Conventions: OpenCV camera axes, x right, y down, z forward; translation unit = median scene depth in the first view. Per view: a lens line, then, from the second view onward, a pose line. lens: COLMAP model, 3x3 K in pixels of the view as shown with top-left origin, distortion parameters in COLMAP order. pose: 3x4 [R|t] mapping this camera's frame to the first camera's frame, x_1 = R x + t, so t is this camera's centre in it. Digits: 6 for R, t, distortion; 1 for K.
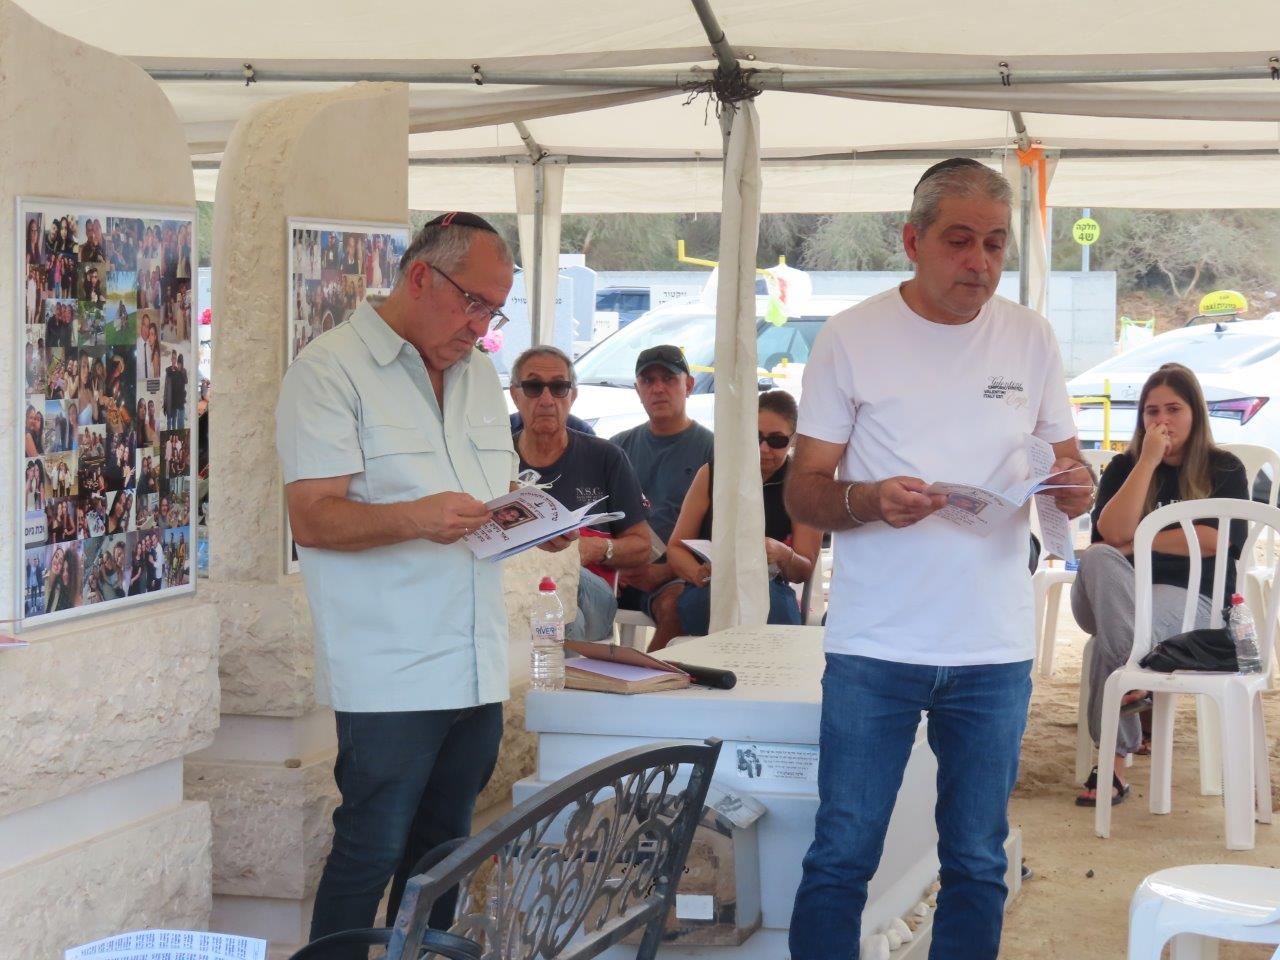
lens RADIAL K [[2898.6, 0, 640.0], [0, 2898.6, 480.0], [0, 0, 1]] dist [-0.001382, -0.021610]
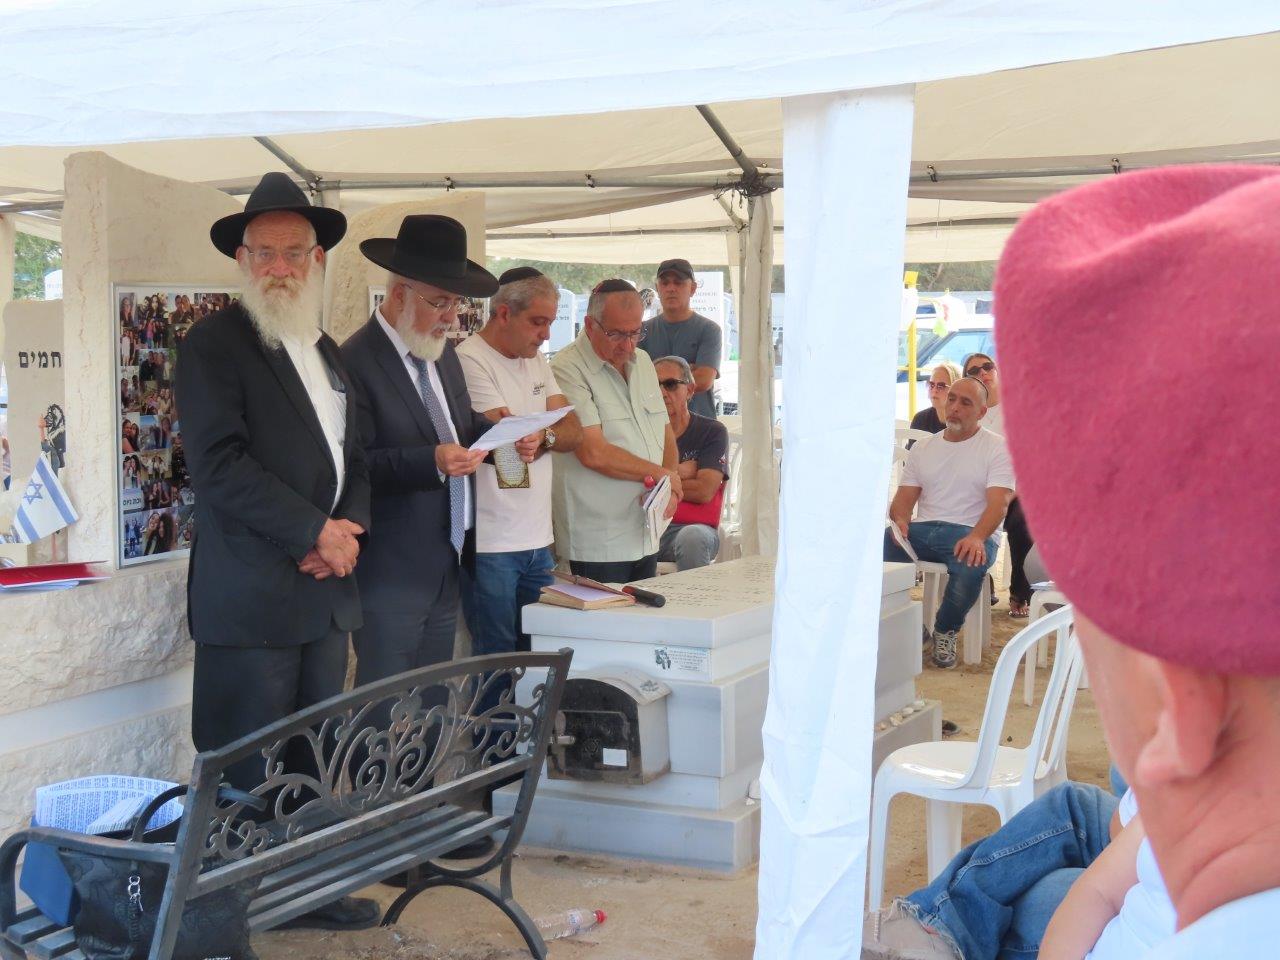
lens RADIAL K [[1914.7, 0, 640.0], [0, 1914.7, 480.0], [0, 0, 1]] dist [-0.024723, 0.009345]
pose [[0.982115, 0.006713, -0.188164, 0.231866], [-0.001578, 0.999623, 0.027428, -0.021029], [0.188277, -0.026641, 0.981755, 0.061966]]
